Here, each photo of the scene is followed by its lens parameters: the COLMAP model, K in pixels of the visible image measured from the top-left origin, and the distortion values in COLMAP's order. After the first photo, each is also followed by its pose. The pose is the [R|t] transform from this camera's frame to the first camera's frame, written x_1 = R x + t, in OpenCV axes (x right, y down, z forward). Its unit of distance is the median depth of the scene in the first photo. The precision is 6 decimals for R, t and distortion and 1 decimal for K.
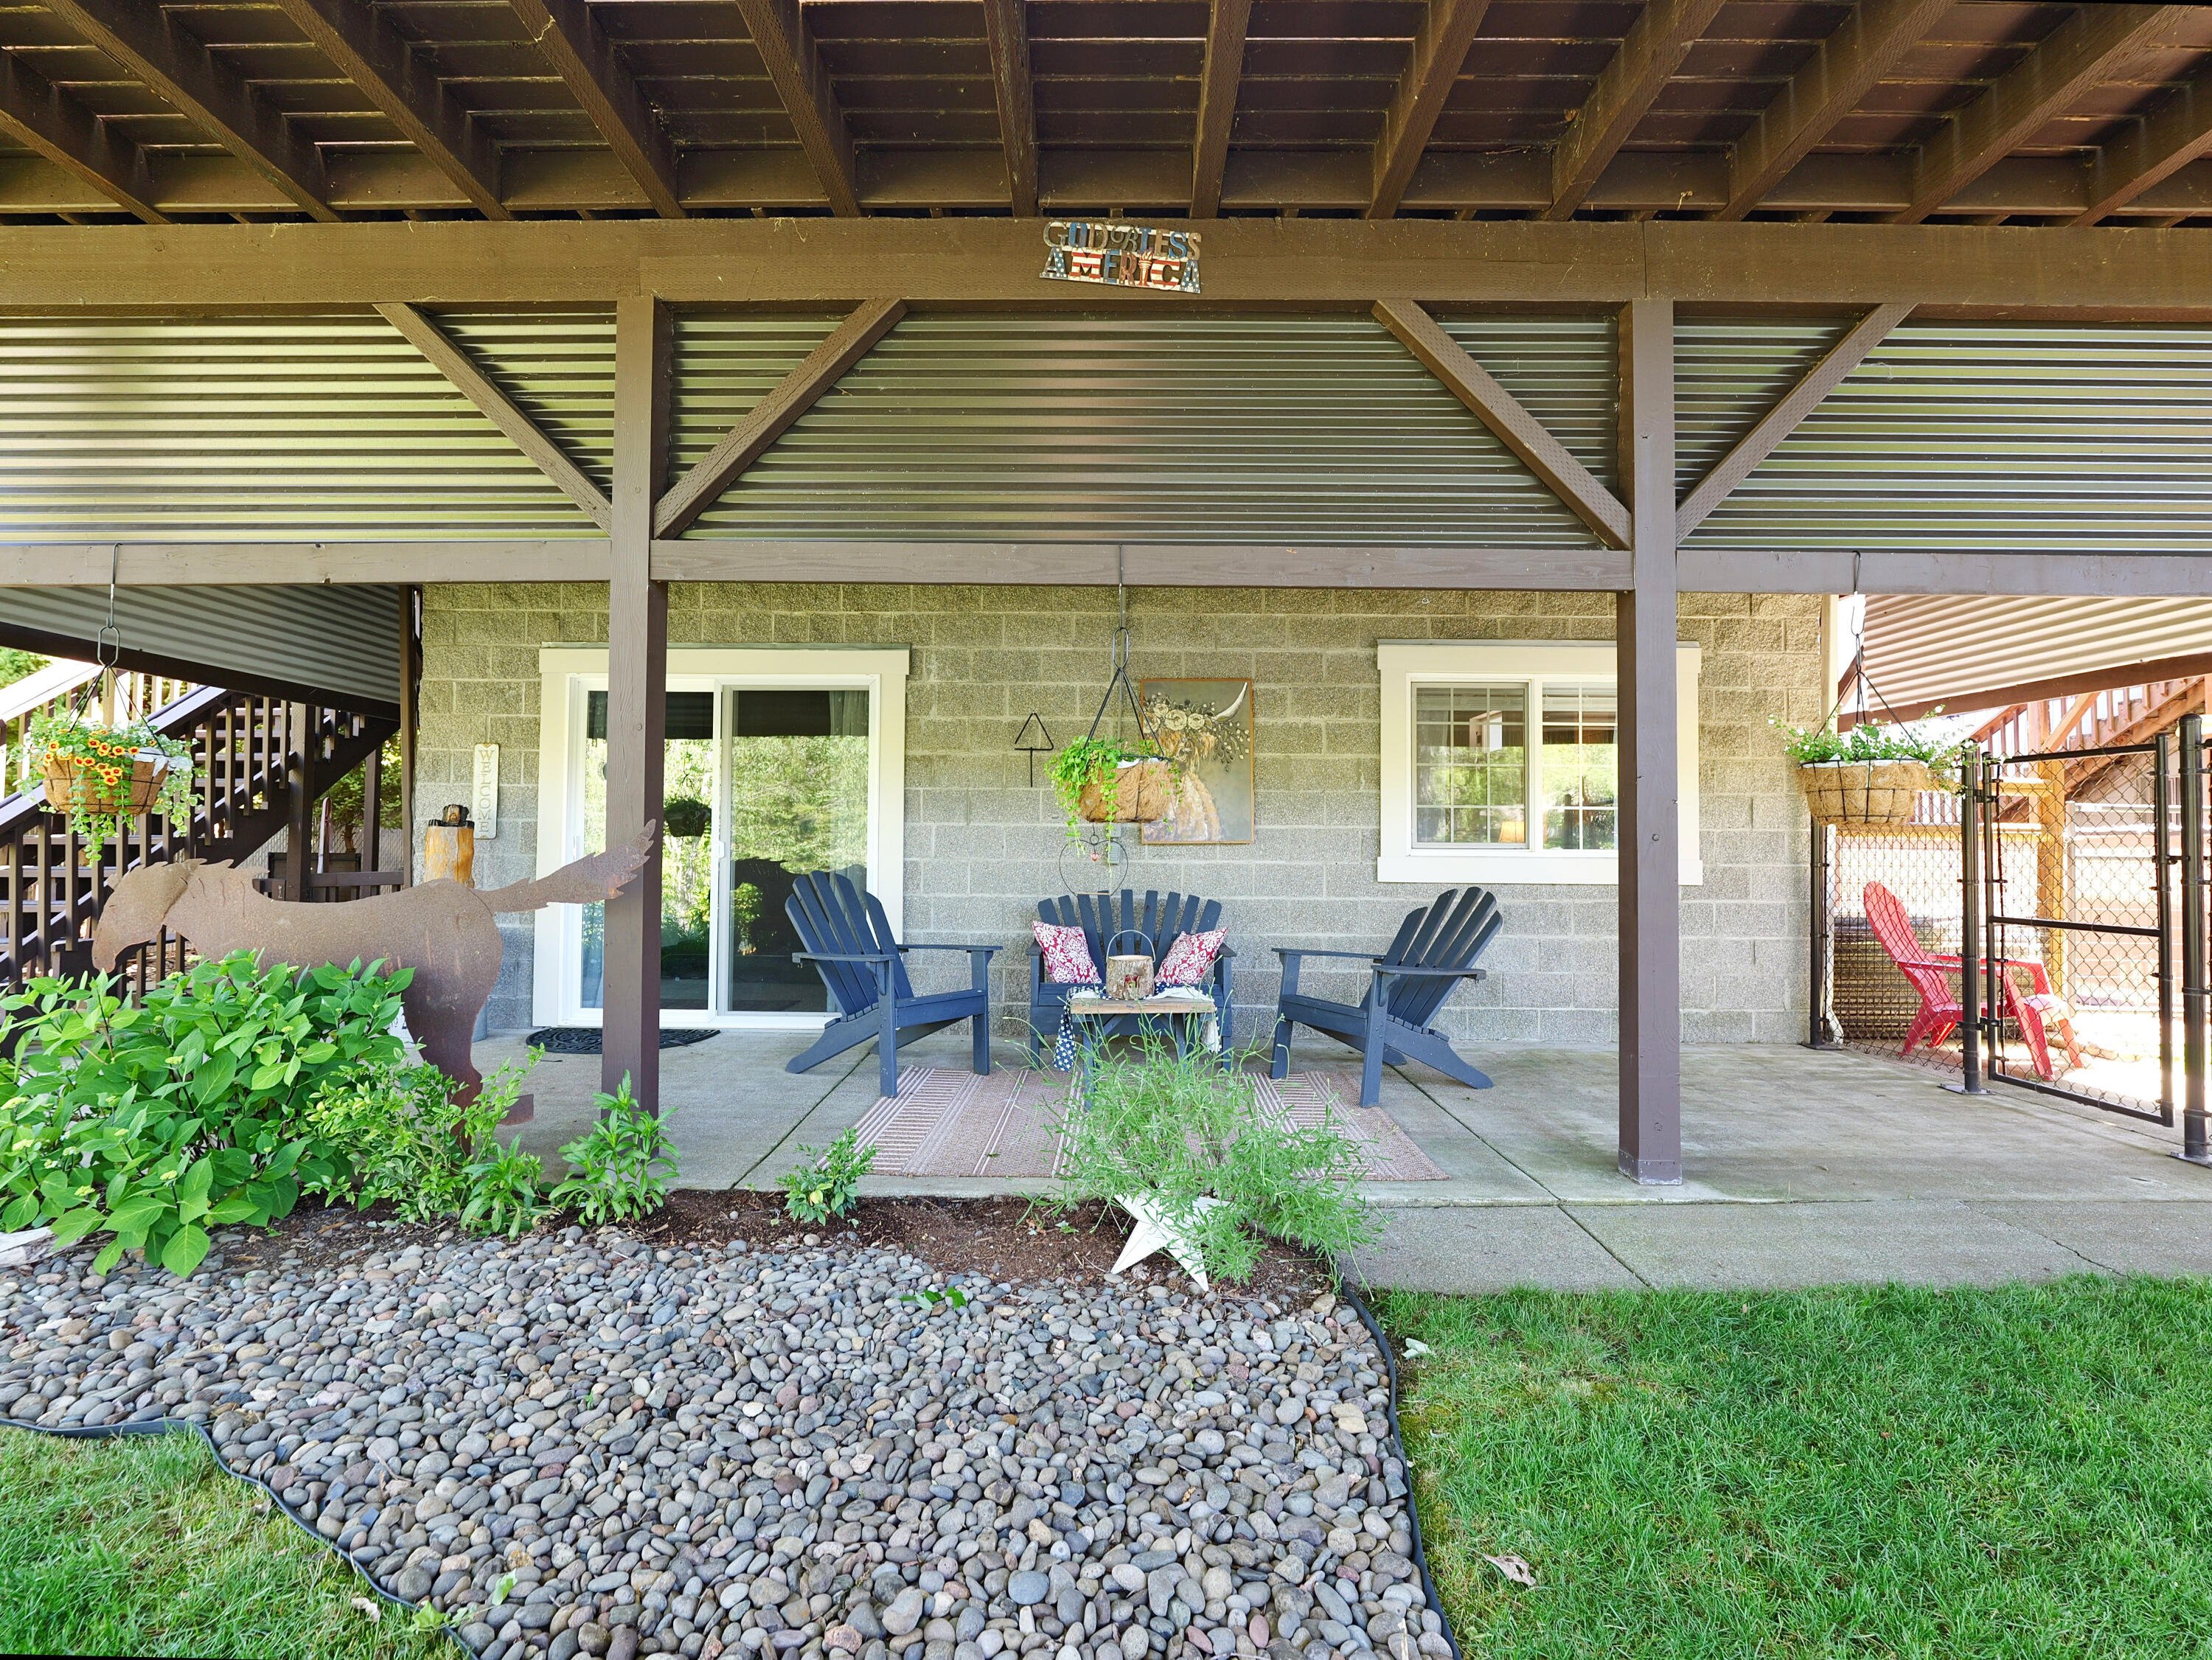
lens RADIAL K [[1011.8, 0, 1081.8], [0, 1011.8, 833.4], [0, 0, 1]] dist [-0.010456, -0.000774]
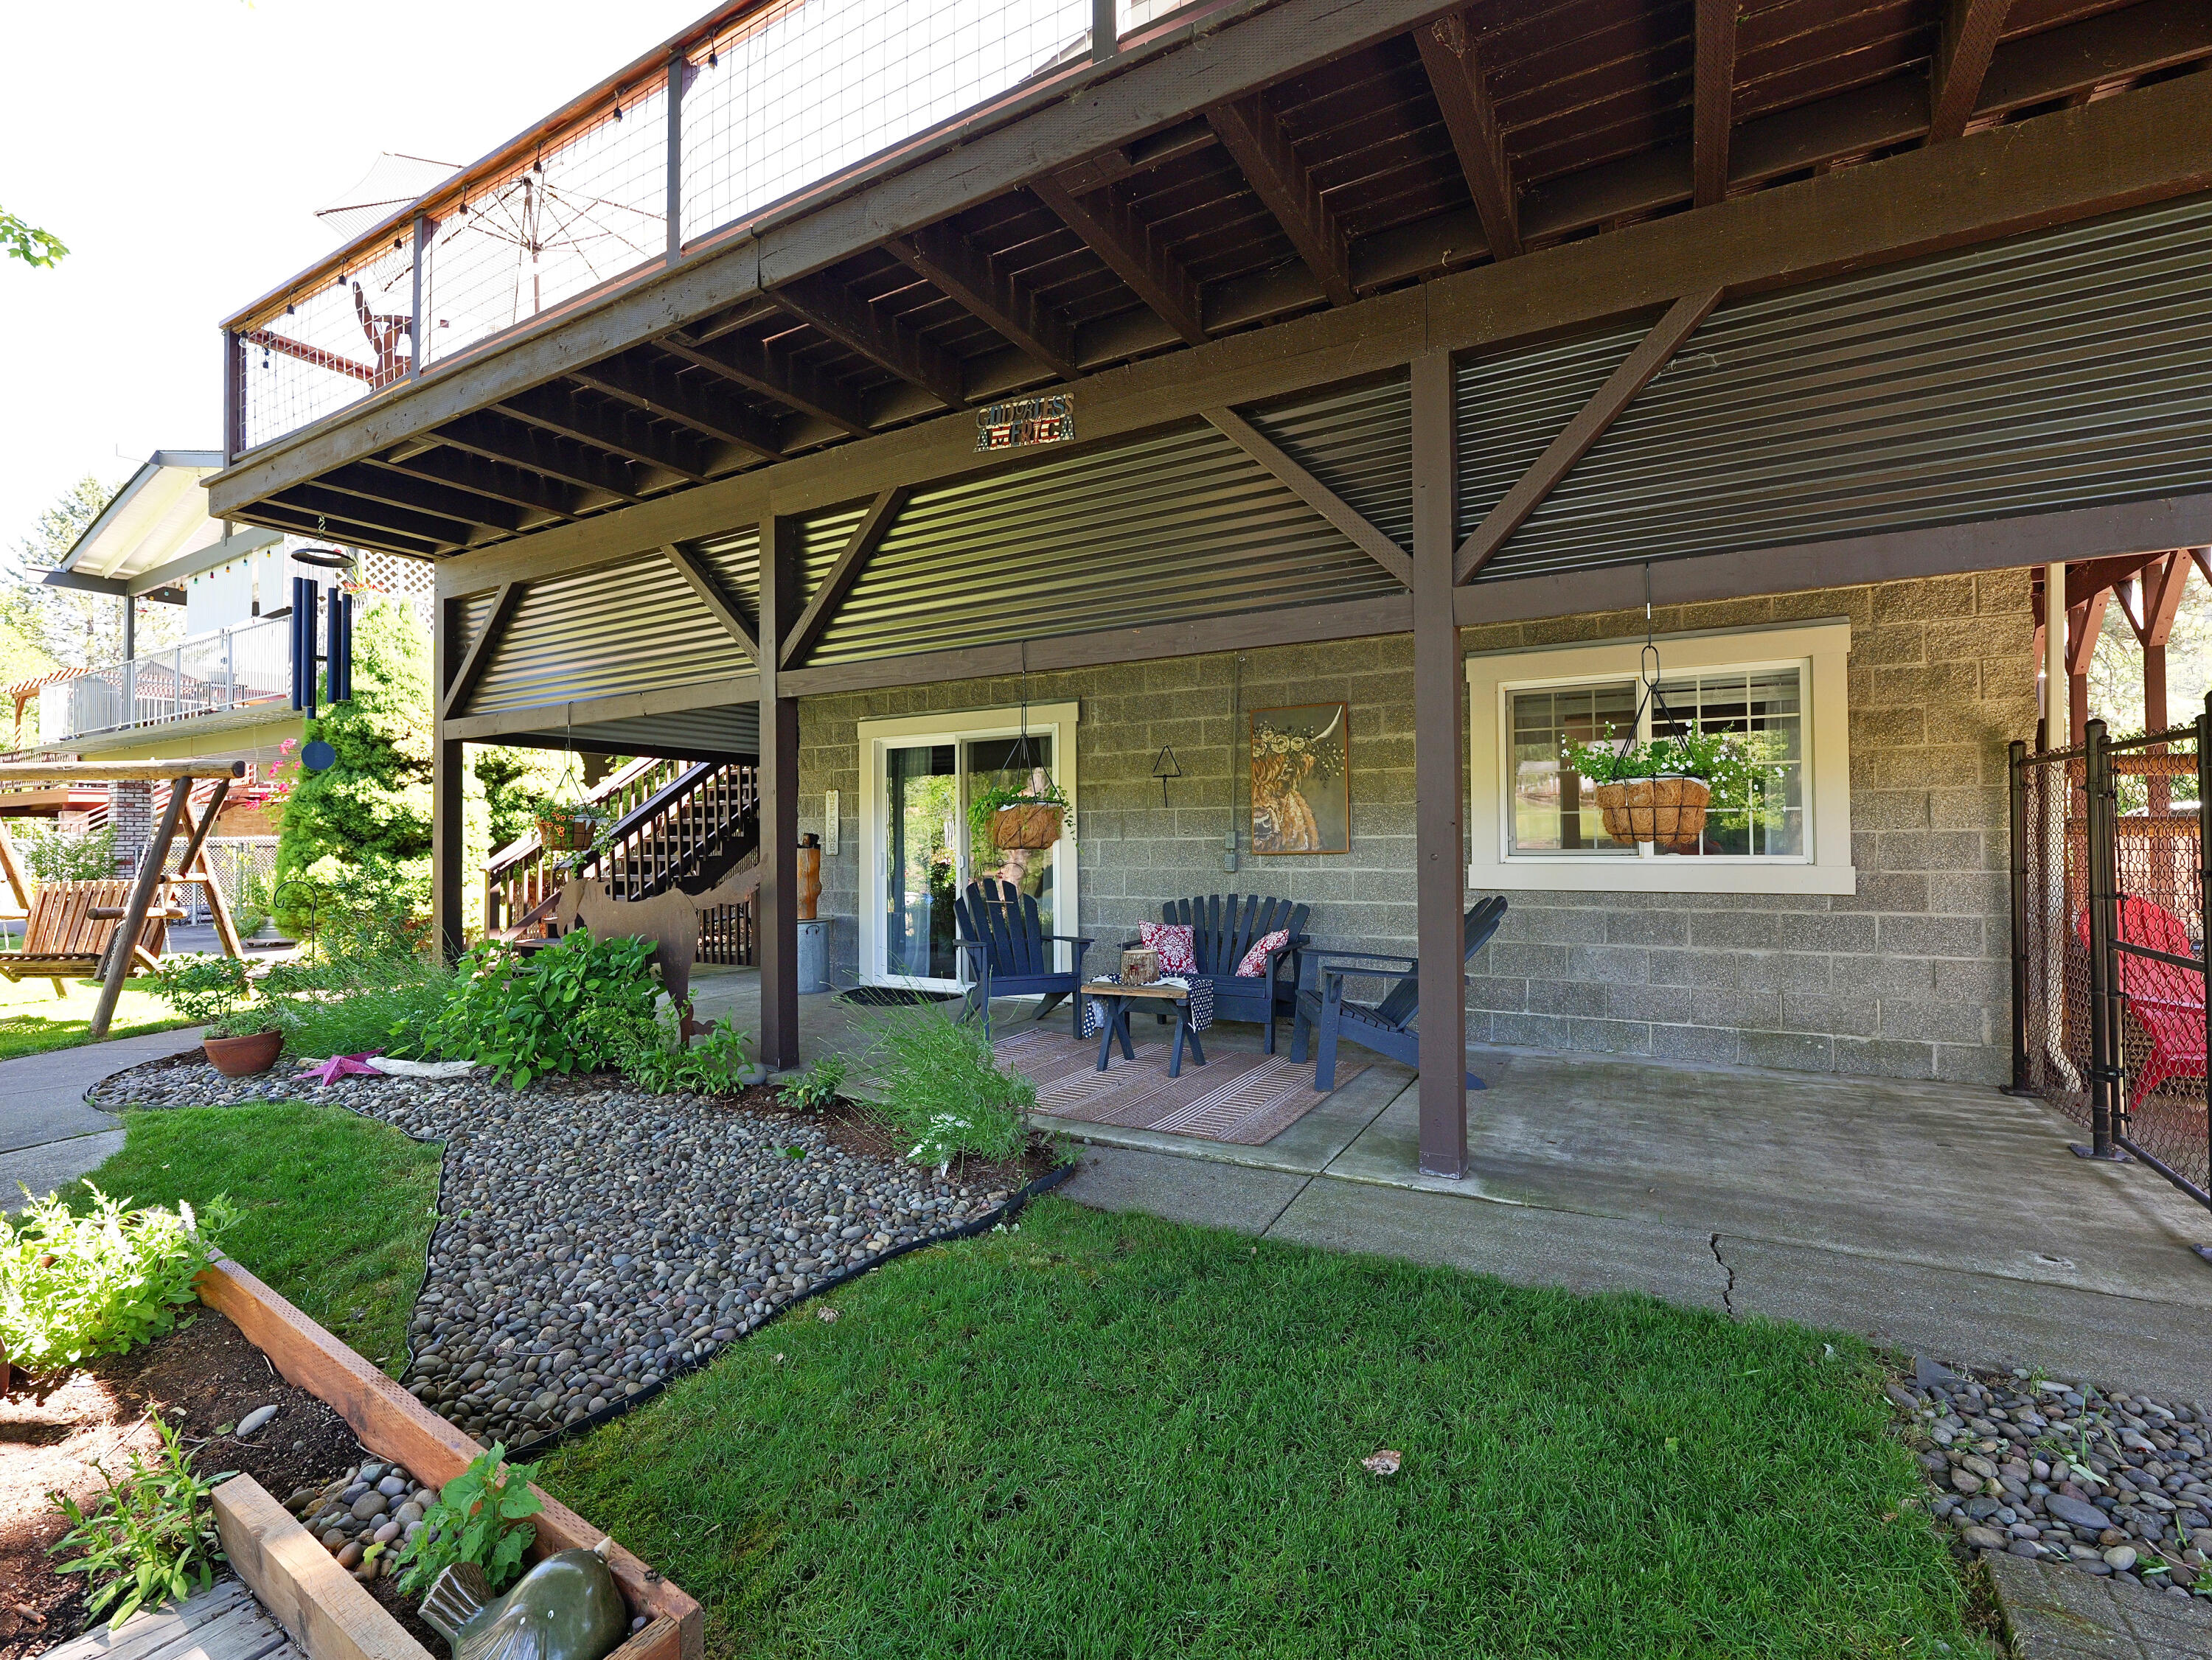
lens RADIAL K [[1011.8, 0, 1139.5], [0, 1011.8, 836.7], [0, 0, 1]] dist [-0.010456, -0.000774]
pose [[0.874877, -0.018026, -0.484009, 0.513179], [0.024304, 0.999682, 0.006701, -0.020692], [0.483734, -0.017626, 0.875038, -0.064817]]
